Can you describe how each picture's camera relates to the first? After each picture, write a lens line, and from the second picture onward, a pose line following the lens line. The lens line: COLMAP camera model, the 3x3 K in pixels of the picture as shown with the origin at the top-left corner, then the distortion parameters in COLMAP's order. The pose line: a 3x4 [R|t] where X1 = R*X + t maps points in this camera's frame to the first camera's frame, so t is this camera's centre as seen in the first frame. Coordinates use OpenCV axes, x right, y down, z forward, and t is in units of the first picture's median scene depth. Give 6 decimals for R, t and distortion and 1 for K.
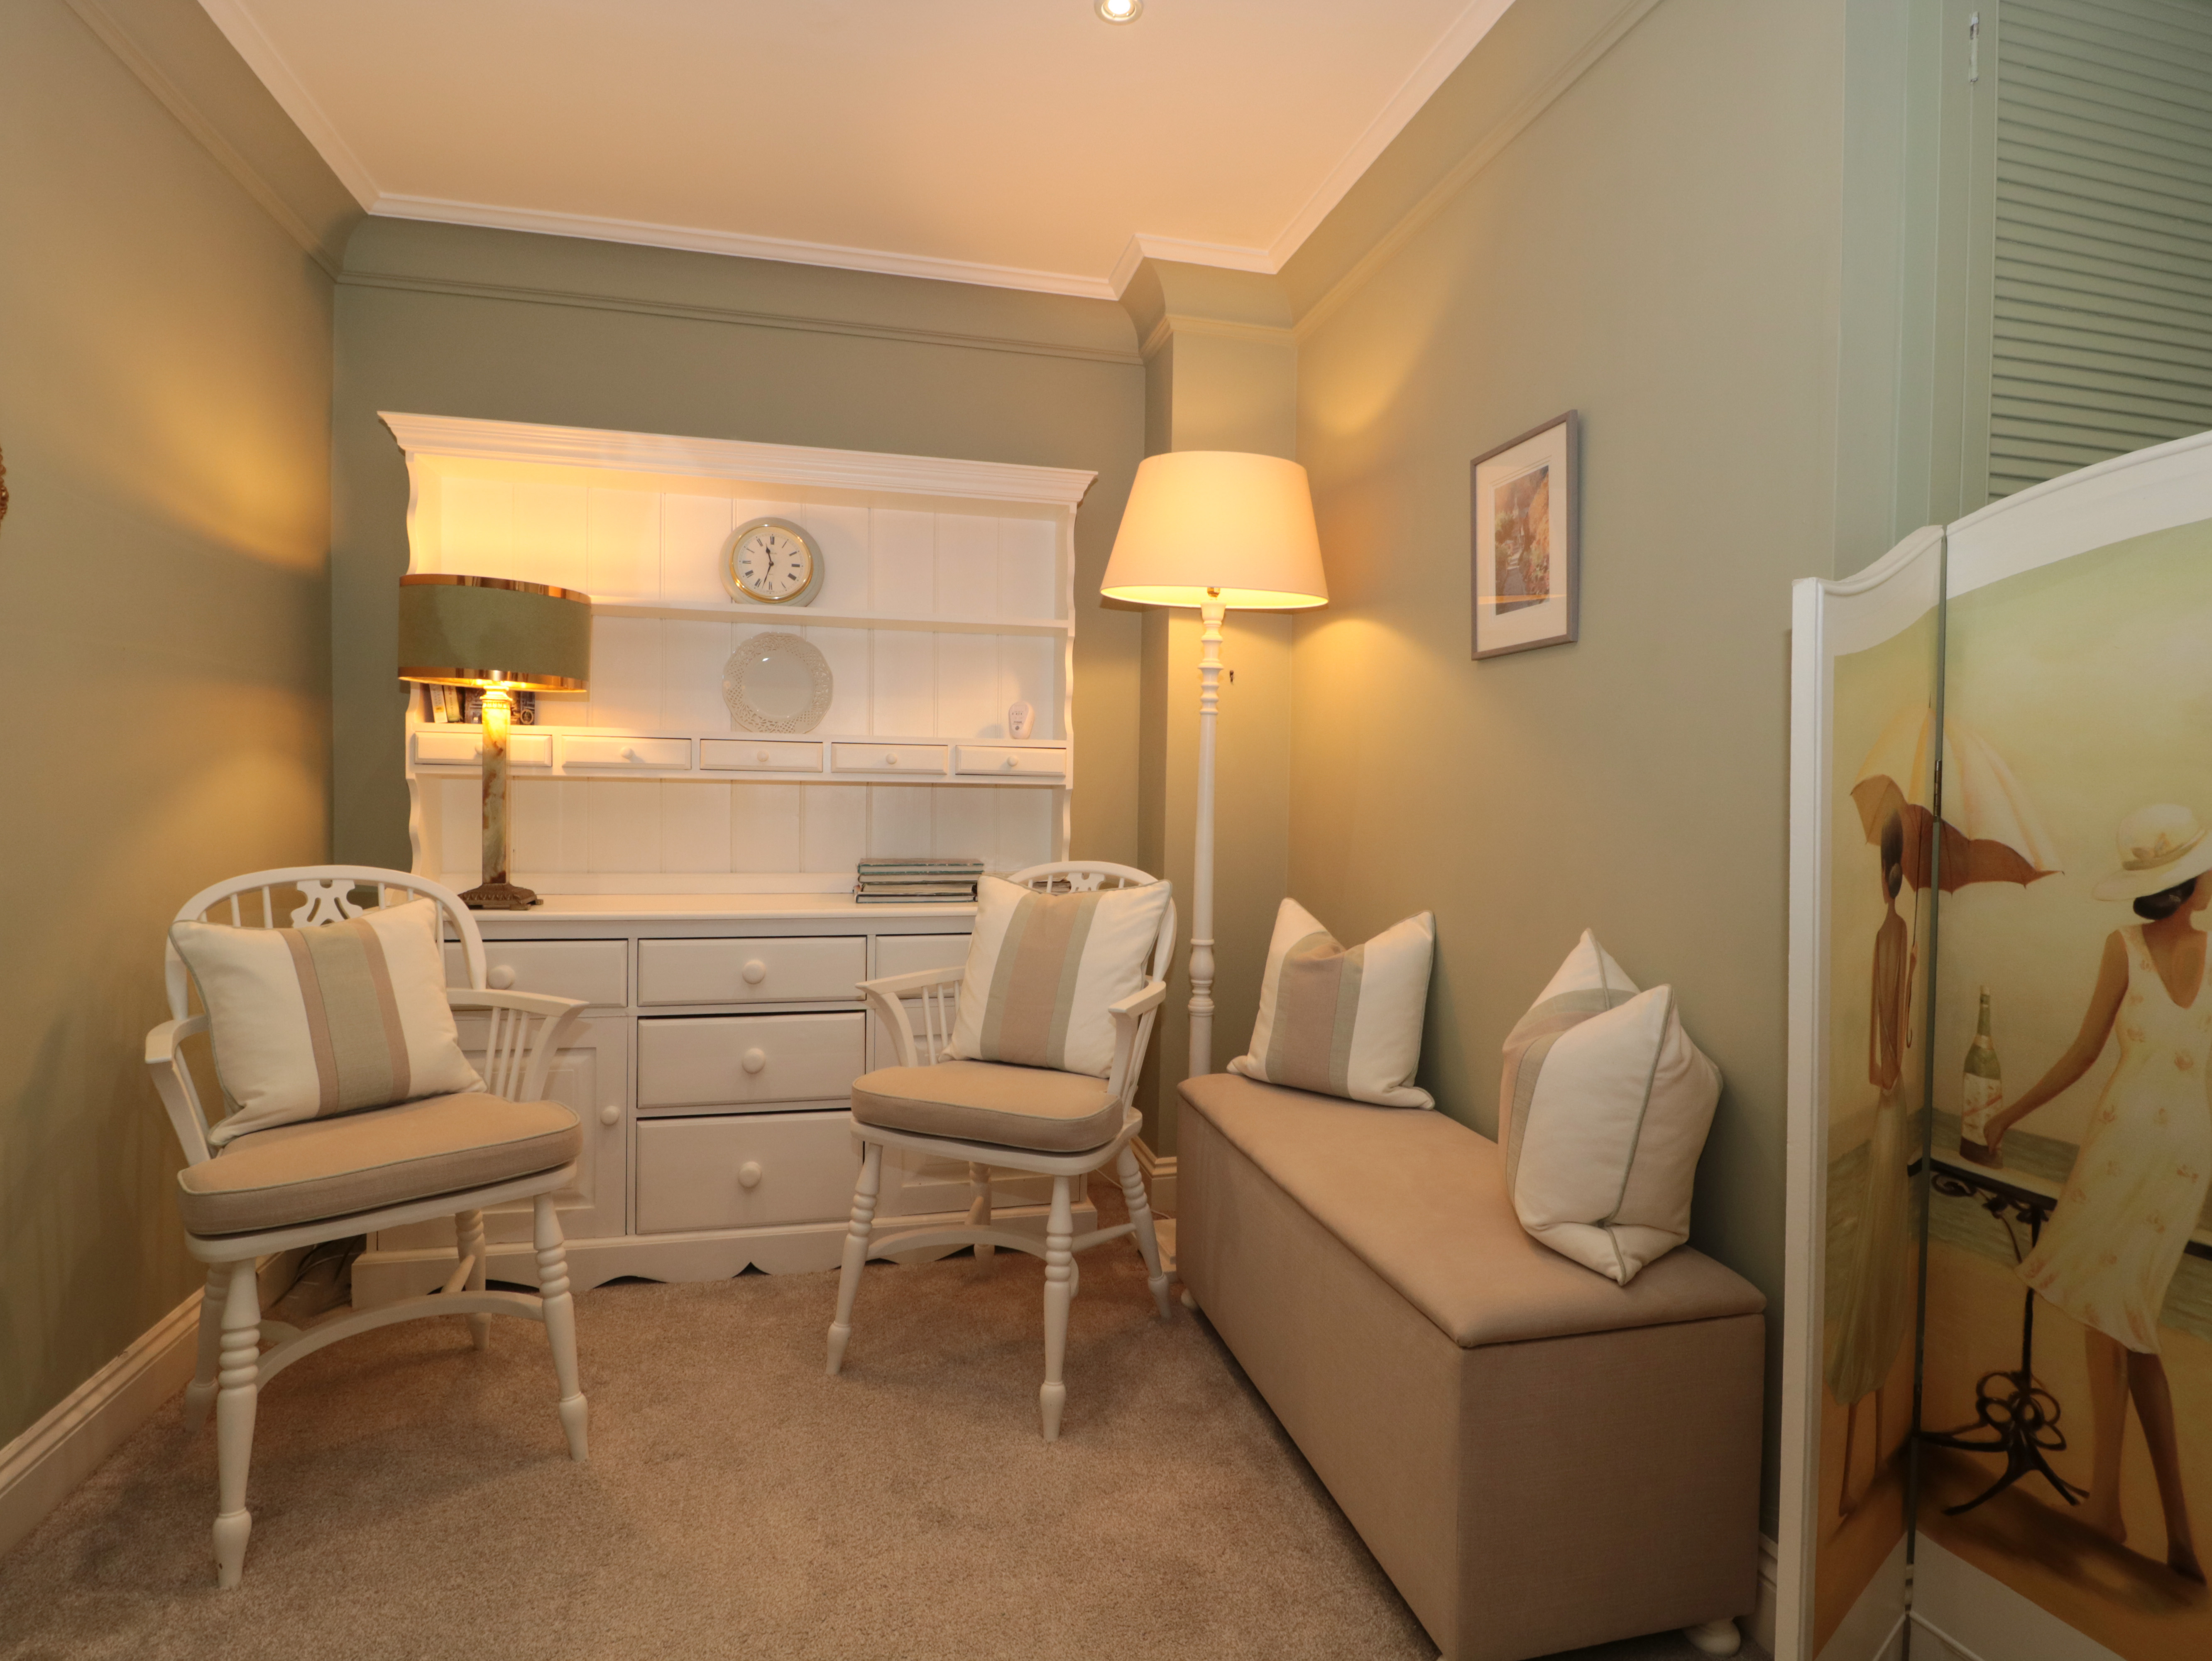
lens RADIAL K [[1151.5, 0, 1107.4], [0, 1151.5, 823.3], [0, 0, 1]] dist [0.004917, -0.015982]
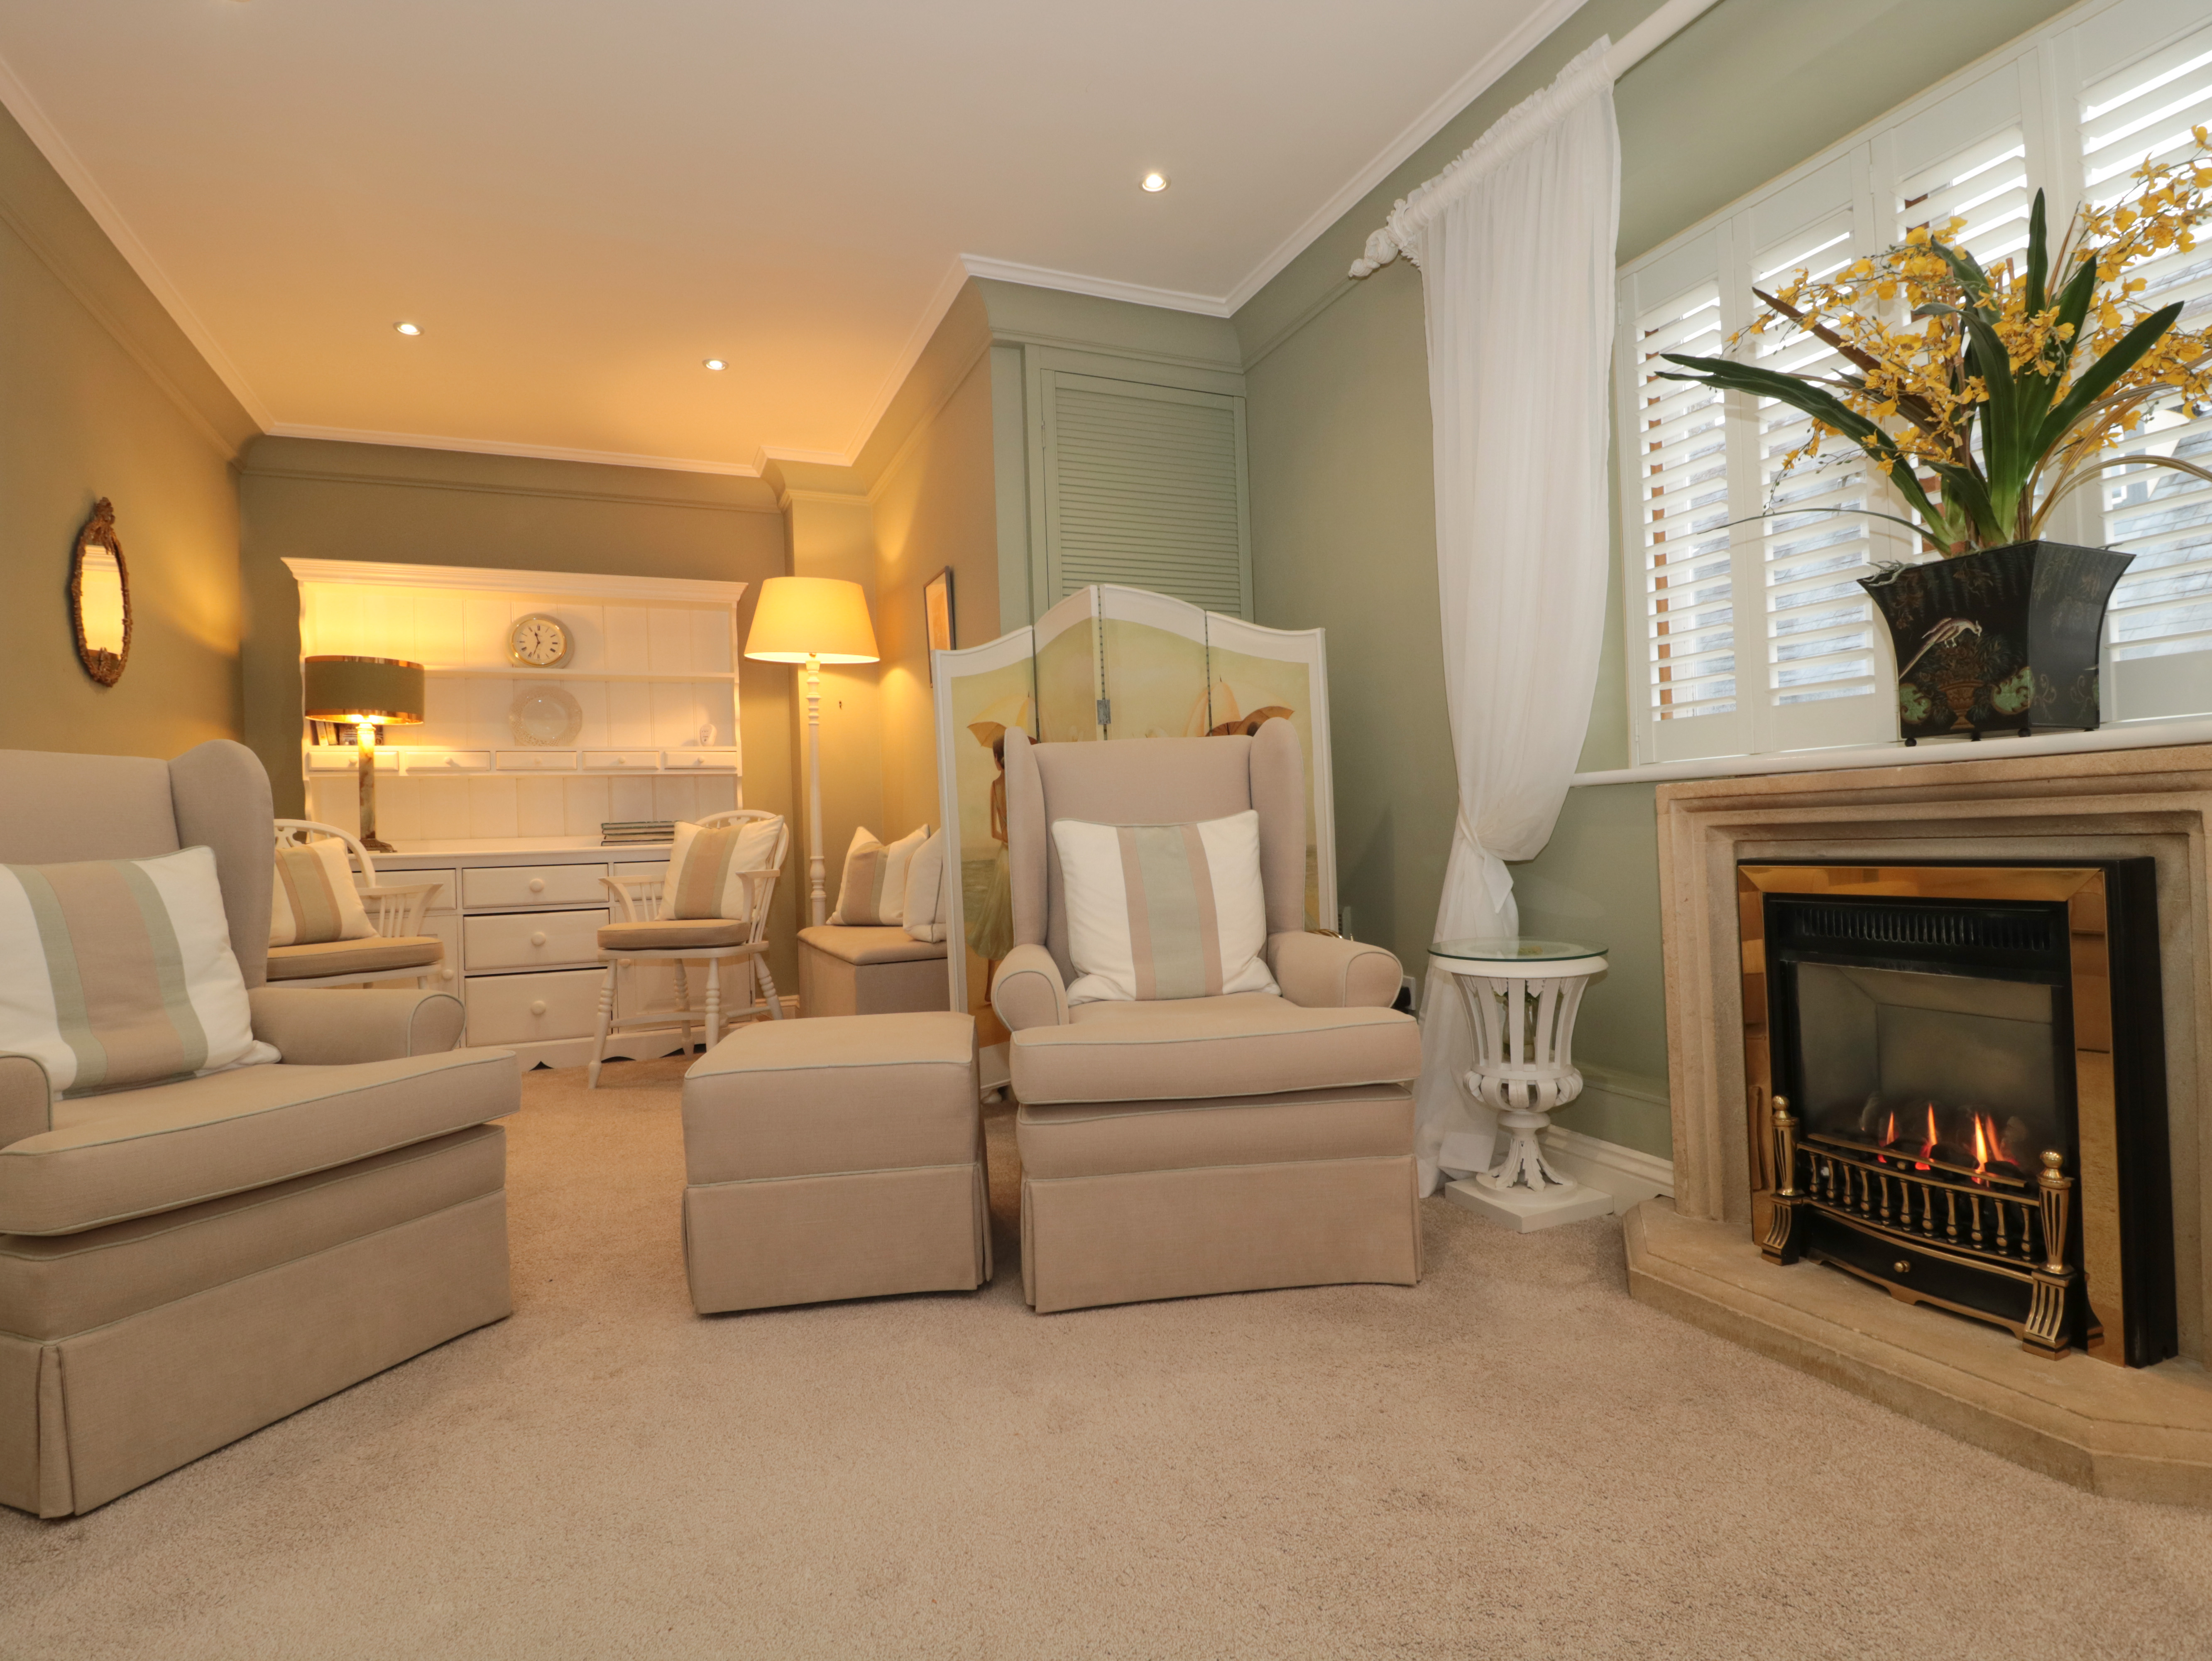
lens RADIAL K [[1151.5, 0, 1107.4], [0, 1151.5, 823.3], [0, 0, 1]] dist [0.004917, -0.015982]
pose [[0.984083, -0.047988, 0.171108, 0.230854], [0.055586, 0.997657, -0.039889, 0.153237], [-0.168793, 0.048765, 0.984444, -0.804187]]
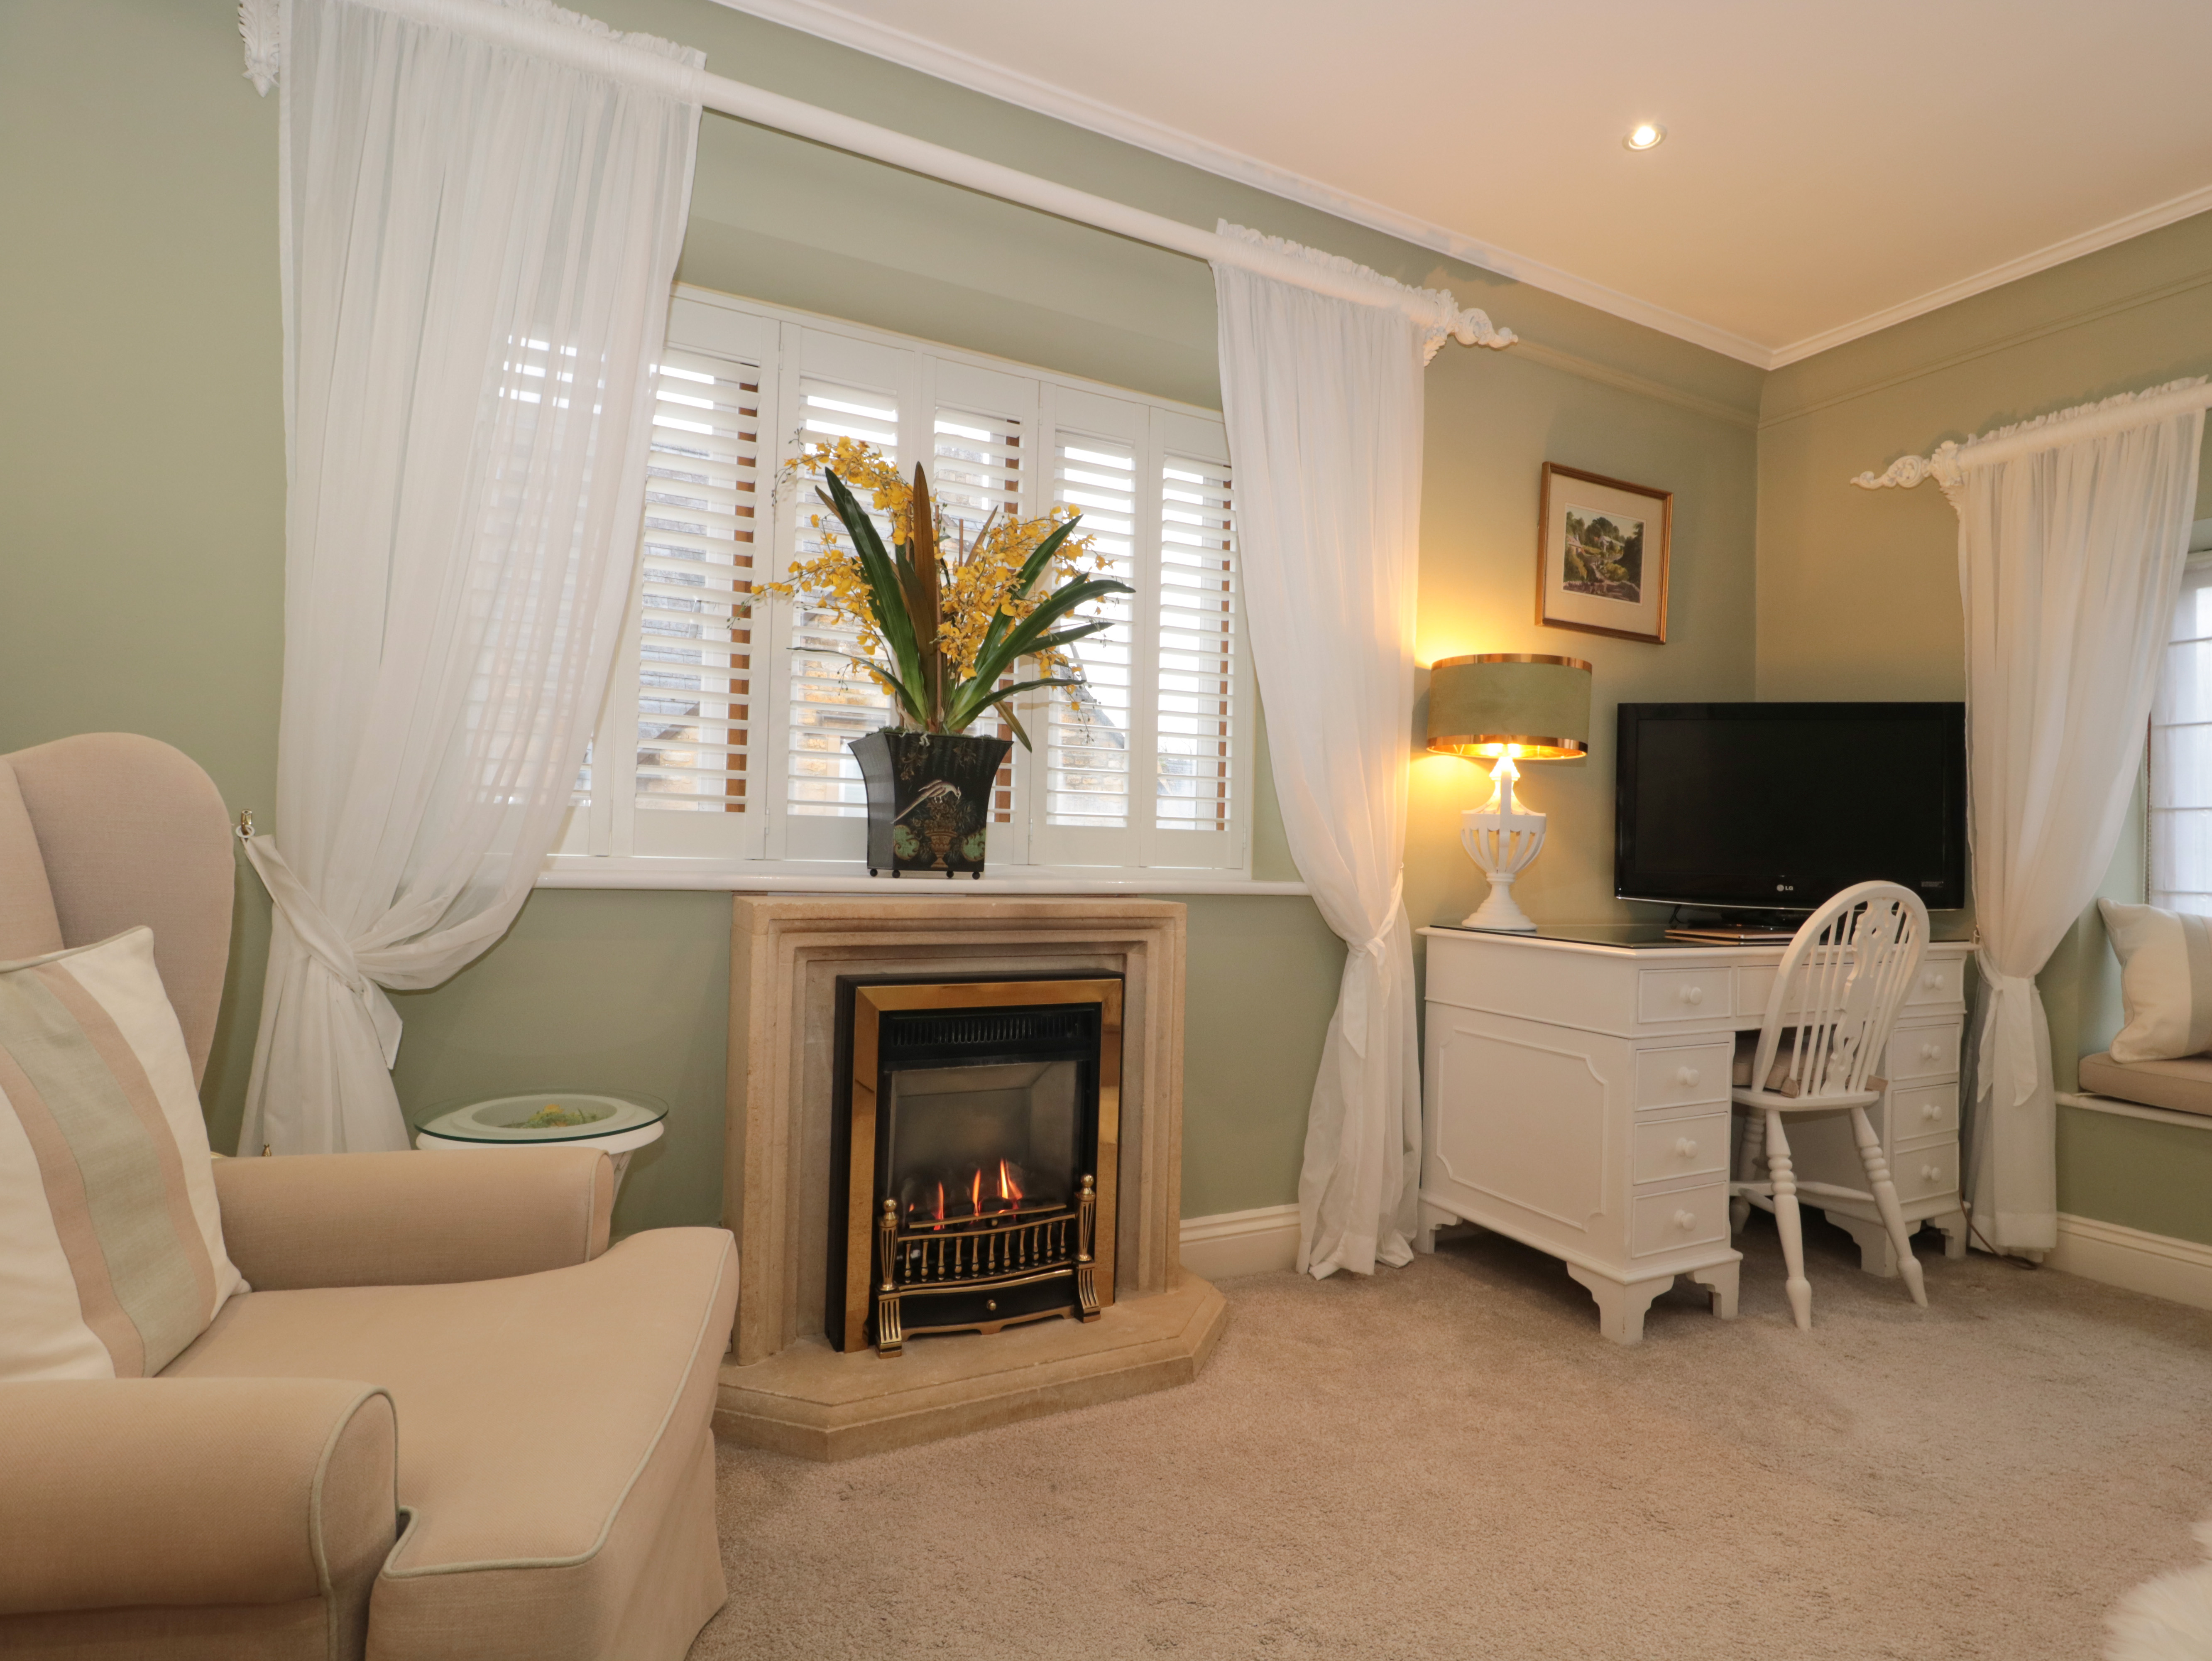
lens RADIAL K [[1151.5, 0, 1107.4], [0, 1151.5, 823.3], [0, 0, 1]] dist [0.004917, -0.015982]
pose [[-0.242639, 0.006559, 0.970094, -0.040677], [-0.000441, 0.999976, -0.006871, 0.067221], [-0.970116, -0.002095, -0.242631, -0.105098]]
